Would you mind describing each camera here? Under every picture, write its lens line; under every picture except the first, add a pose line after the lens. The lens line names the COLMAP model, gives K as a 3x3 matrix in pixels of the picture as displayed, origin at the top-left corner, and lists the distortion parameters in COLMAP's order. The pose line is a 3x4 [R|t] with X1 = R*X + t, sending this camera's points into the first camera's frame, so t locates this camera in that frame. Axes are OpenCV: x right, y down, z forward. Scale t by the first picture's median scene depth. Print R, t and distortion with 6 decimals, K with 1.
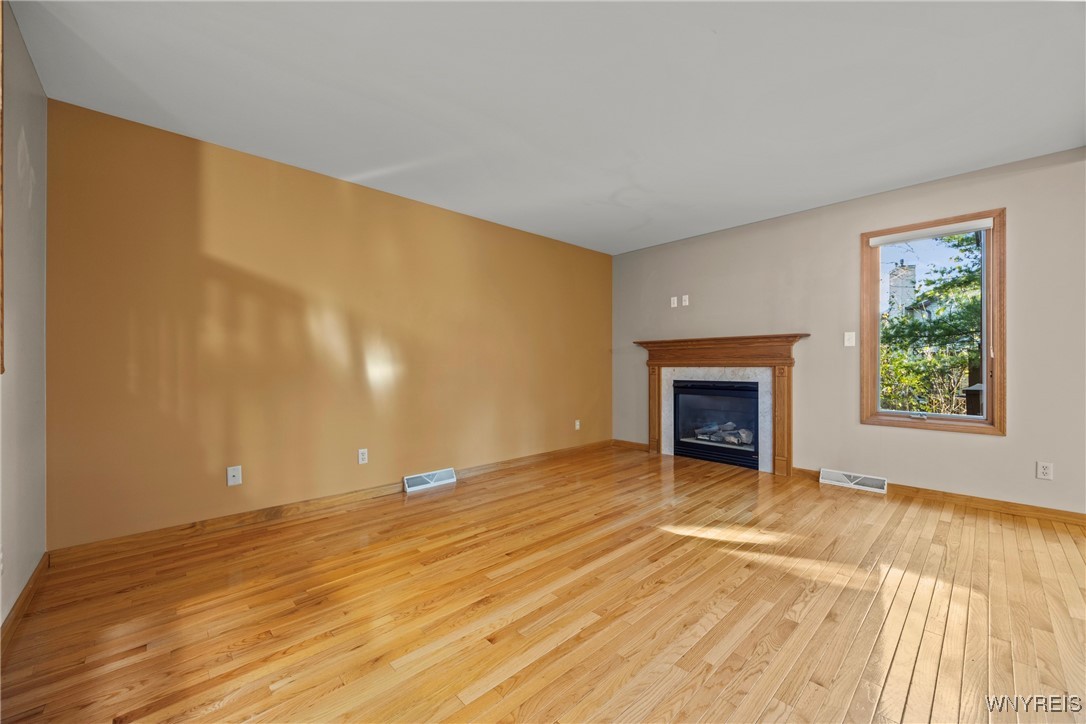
lens RADIAL K [[418.0, 0, 544.7], [0, 418.0, 365.0], [0, 0, 1]] dist [-0.004205, -0.000159]
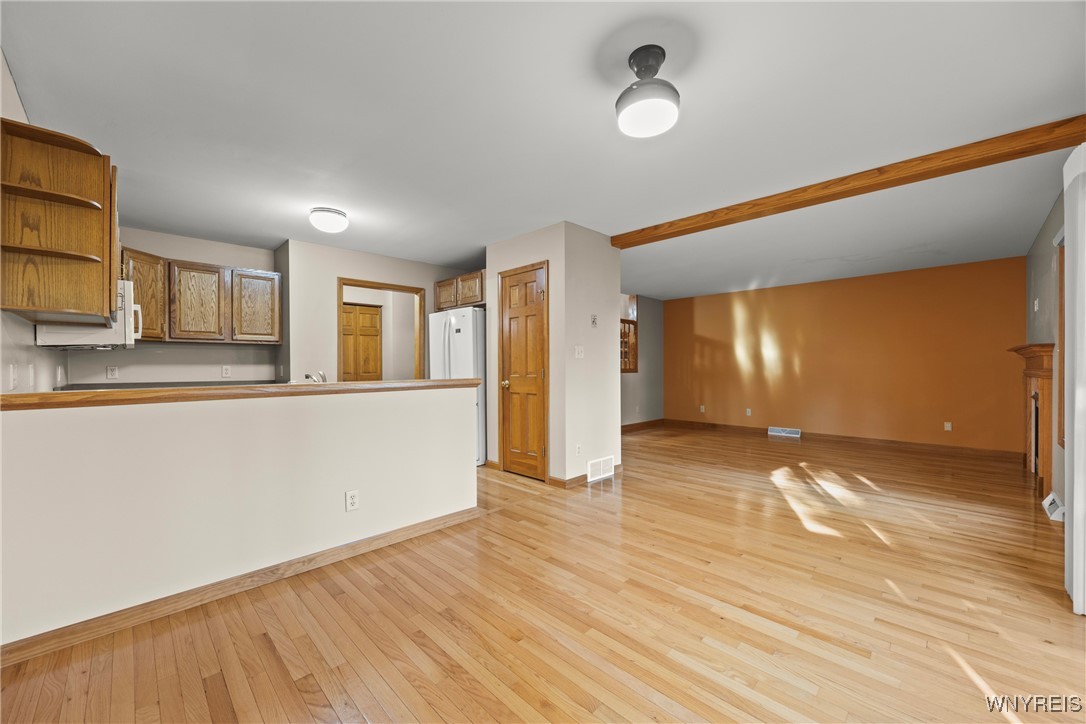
lens RADIAL K [[418.0, 0, 547.2], [0, 418.0, 366.8], [0, 0, 1]] dist [-0.004205, -0.000159]
pose [[0.021240, -0.001537, -0.999773, 1.462010], [0.001825, 0.999997, -0.001498, -0.015874], [0.999773, -0.001793, 0.021242, -0.090973]]
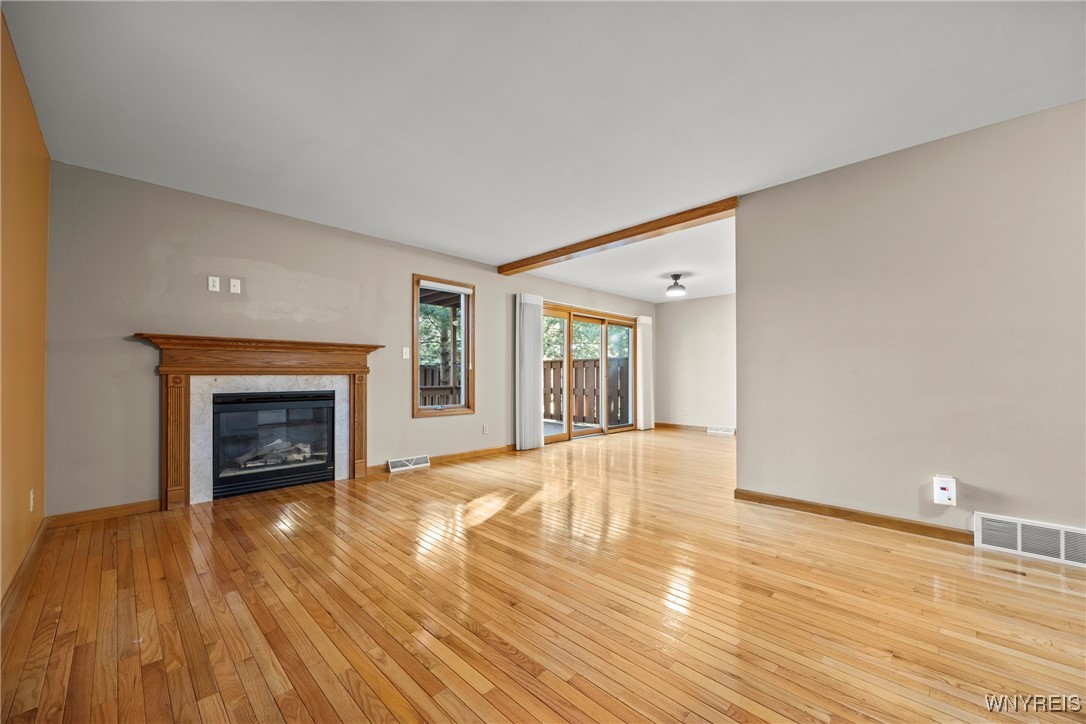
lens RADIAL K [[418.0, 0, 558.0], [0, 418.0, 370.6], [0, 0, 1]] dist [-0.004205, -0.000159]
pose [[-0.050955, 0.012511, 0.998623, -0.493863], [0.000590, 0.999922, -0.012498, 0.006884], [-0.998701, -0.000048, -0.050958, 0.523116]]
